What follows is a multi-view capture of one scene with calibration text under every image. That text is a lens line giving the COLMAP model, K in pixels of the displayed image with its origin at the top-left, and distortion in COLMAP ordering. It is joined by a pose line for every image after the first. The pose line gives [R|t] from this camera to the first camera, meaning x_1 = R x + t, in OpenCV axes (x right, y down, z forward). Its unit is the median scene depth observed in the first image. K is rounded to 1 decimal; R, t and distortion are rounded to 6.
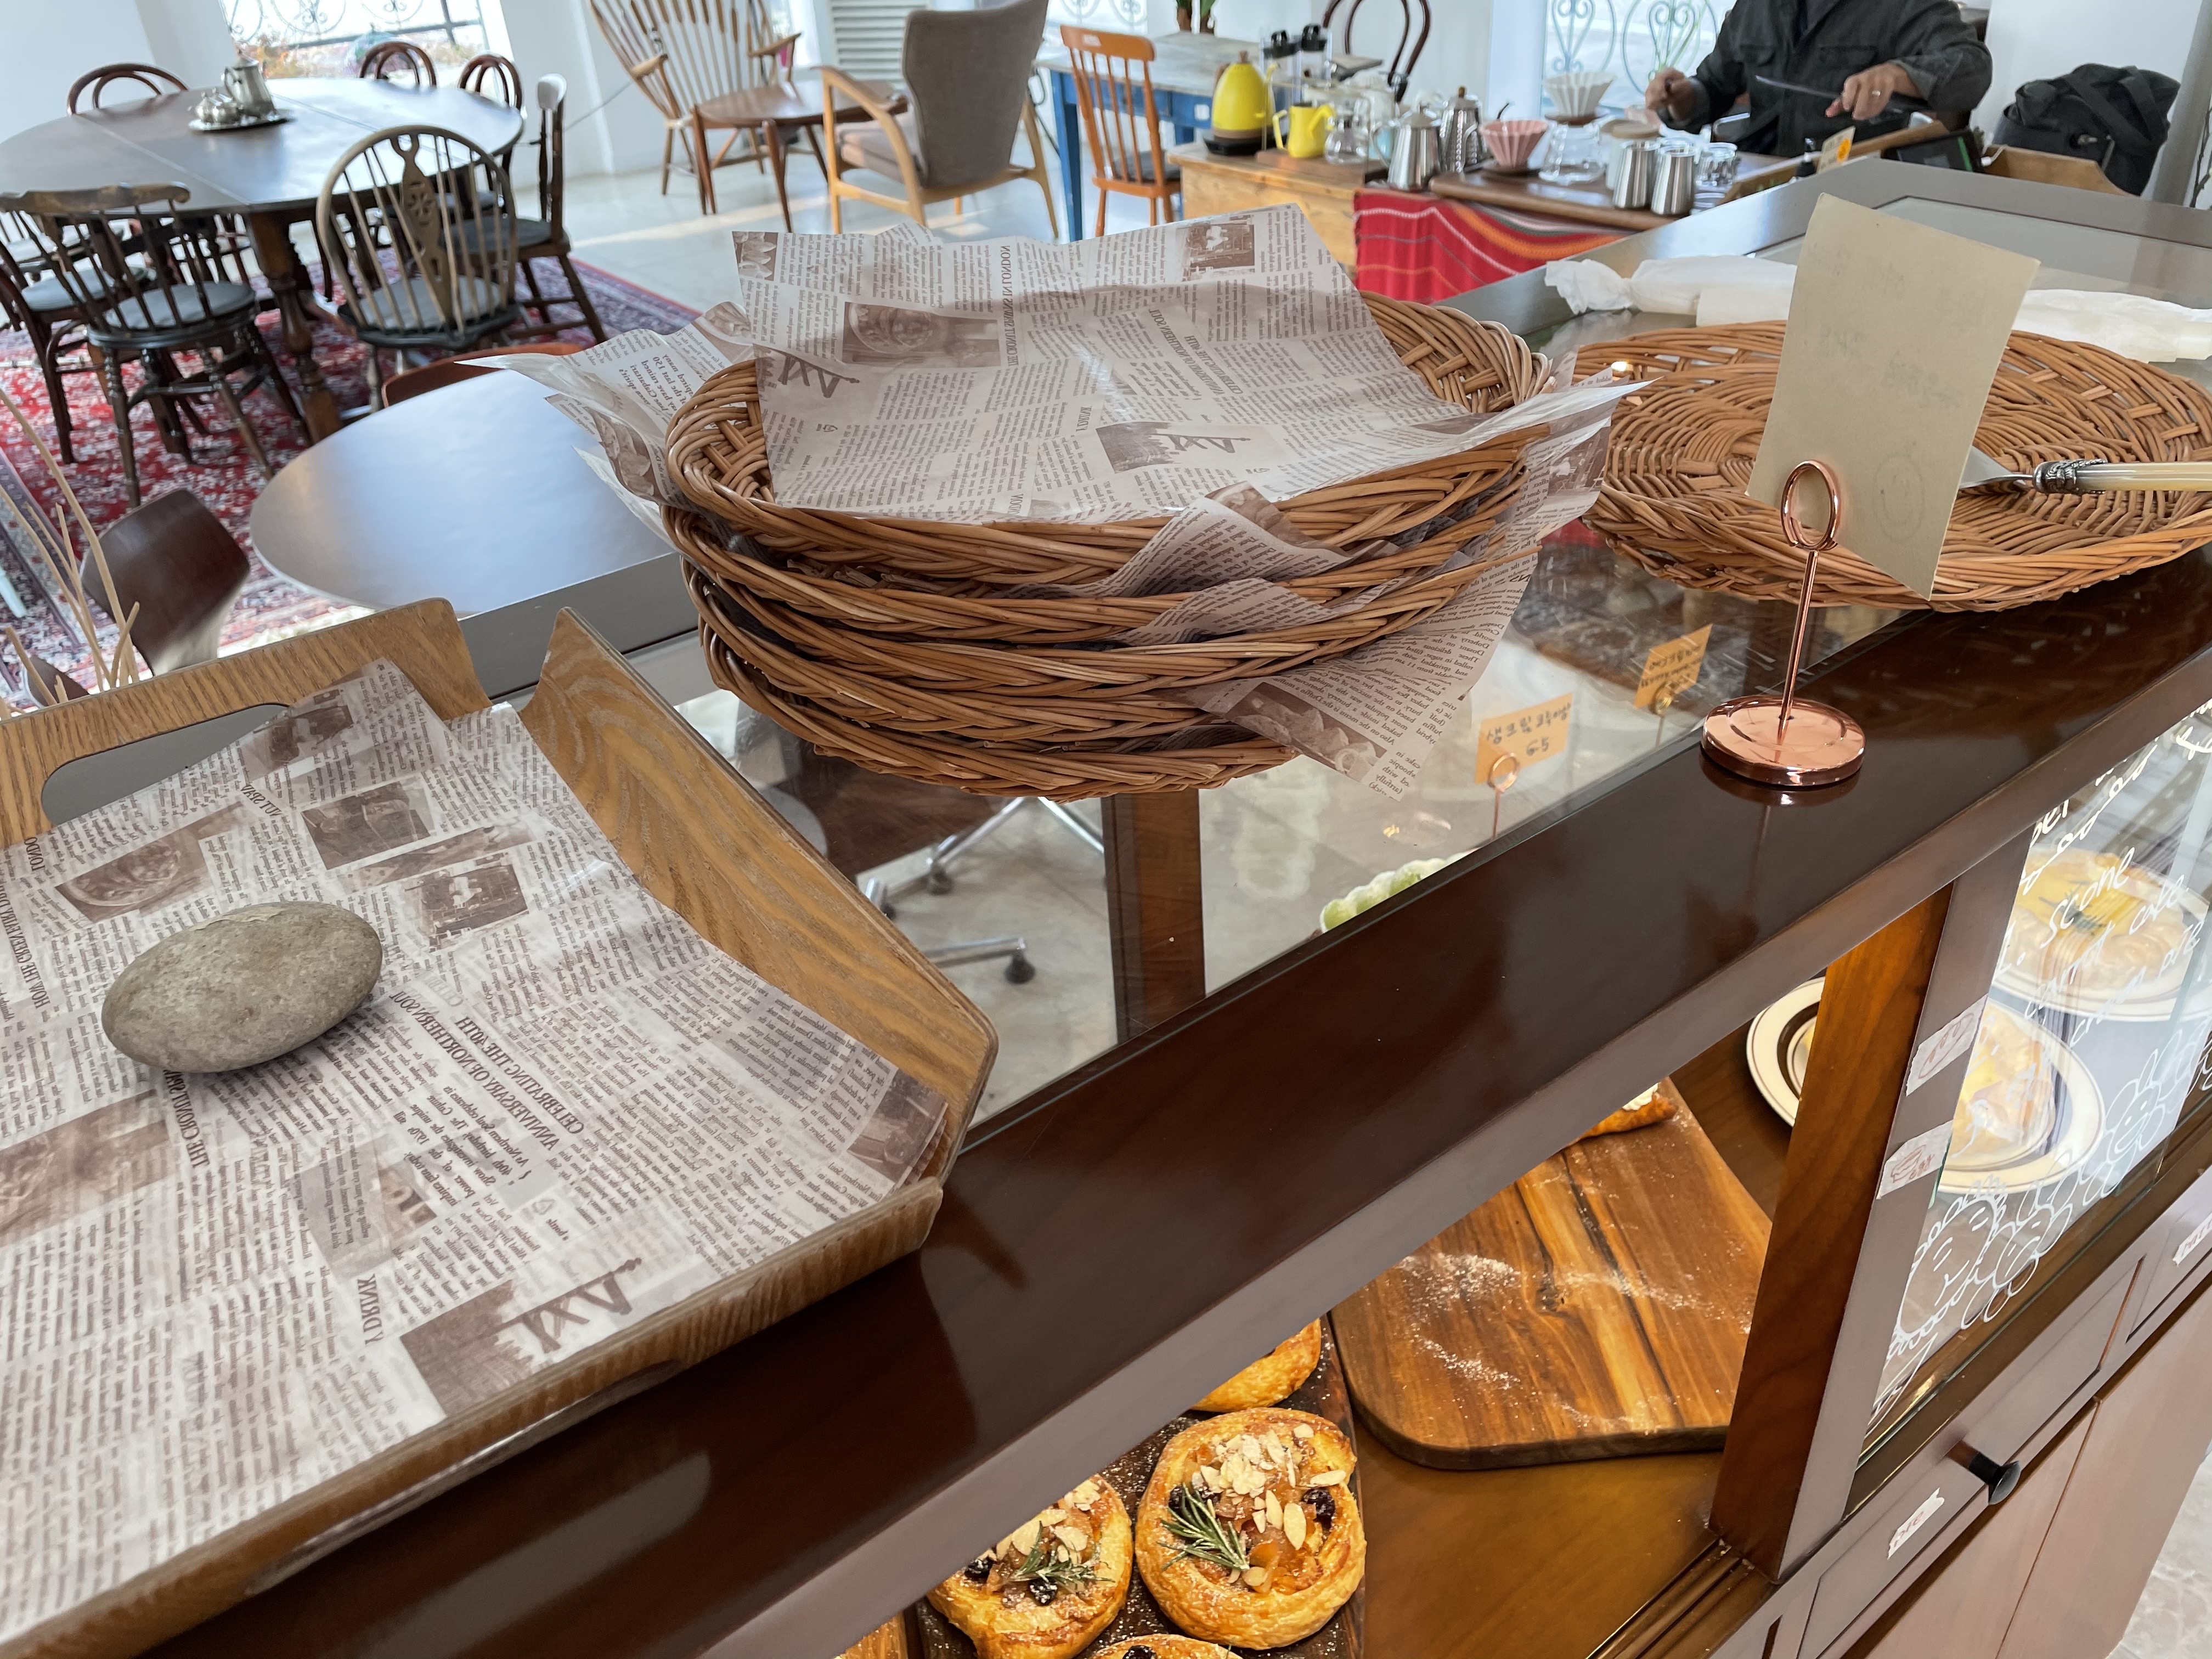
lens RADIAL K [[1673.6, 0, 1122.0], [0, 1673.6, 828.1], [0, 0, 1]] dist [0.035679, -0.043708]
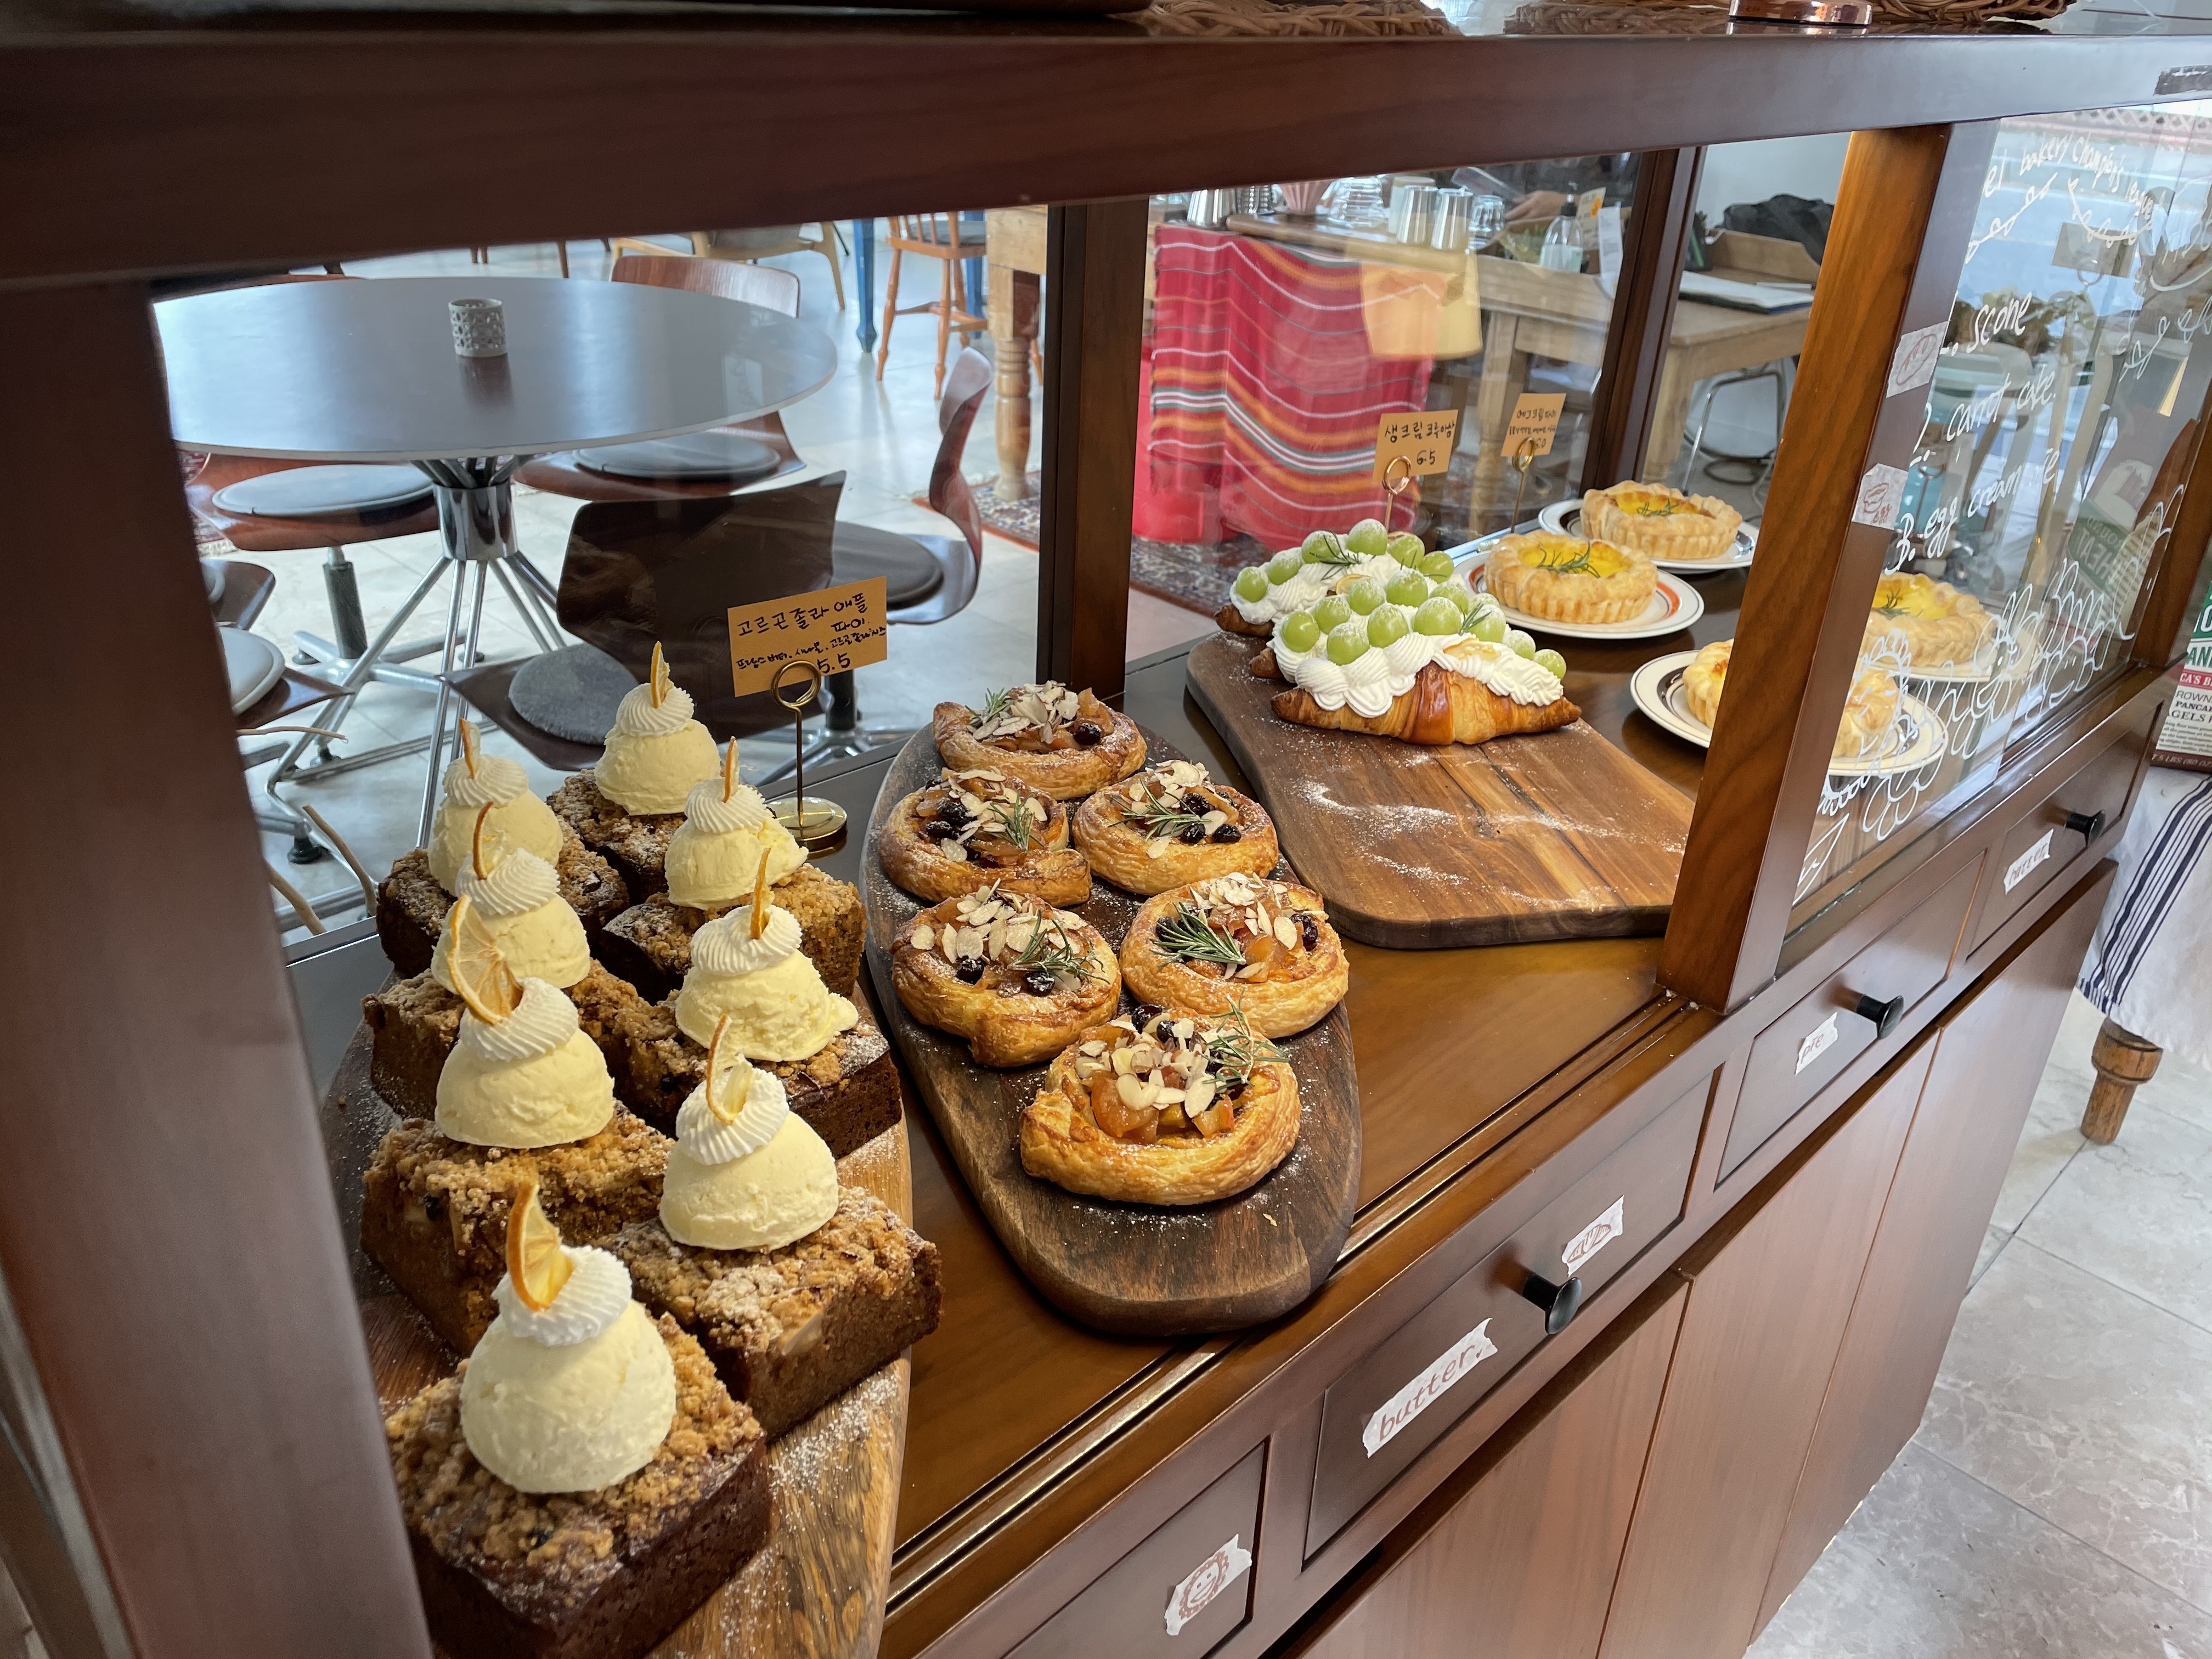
lens RADIAL K [[1673.6, 0, 1116.6], [0, 1673.6, 812.9], [0, 0, 1]] dist [0.035679, -0.043708]
pose [[0.985650, 0.044283, 0.162889, -0.142721], [-0.024018, 0.991950, -0.124335, 0.406614], [-0.167084, 0.118639, 0.978779, 0.018339]]
